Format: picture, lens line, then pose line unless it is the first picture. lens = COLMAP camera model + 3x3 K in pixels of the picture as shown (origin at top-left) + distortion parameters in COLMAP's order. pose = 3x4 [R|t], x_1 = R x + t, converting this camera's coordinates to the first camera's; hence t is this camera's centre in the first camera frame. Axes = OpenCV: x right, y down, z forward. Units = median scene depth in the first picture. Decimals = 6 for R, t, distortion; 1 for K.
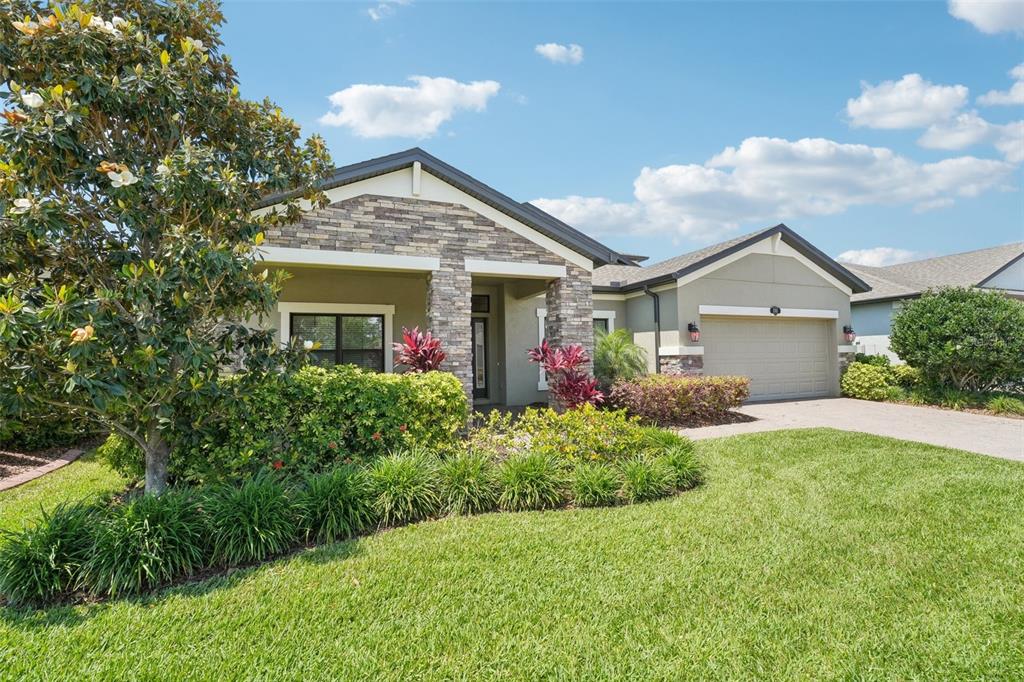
lens RADIAL K [[443.8, 0, 507.5], [0, 443.8, 341.7], [0, 0, 1]] dist [-0.003011, 0.000053]
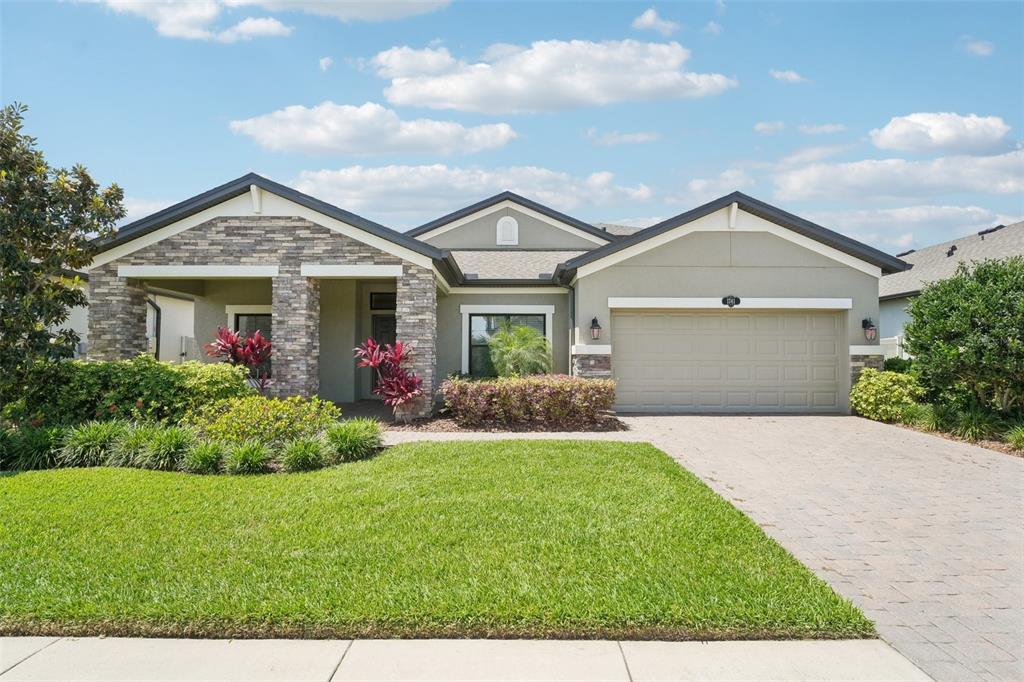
lens RADIAL K [[490.4, 0, 511.0], [0, 490.4, 342.4], [0, 0, 1]] dist [0.001189, -0.000045]
pose [[0.928672, 0.008039, -0.370815, 0.618694], [-0.003420, 0.999908, 0.013112, -0.006279], [0.370886, -0.010909, 0.928614, 0.031037]]
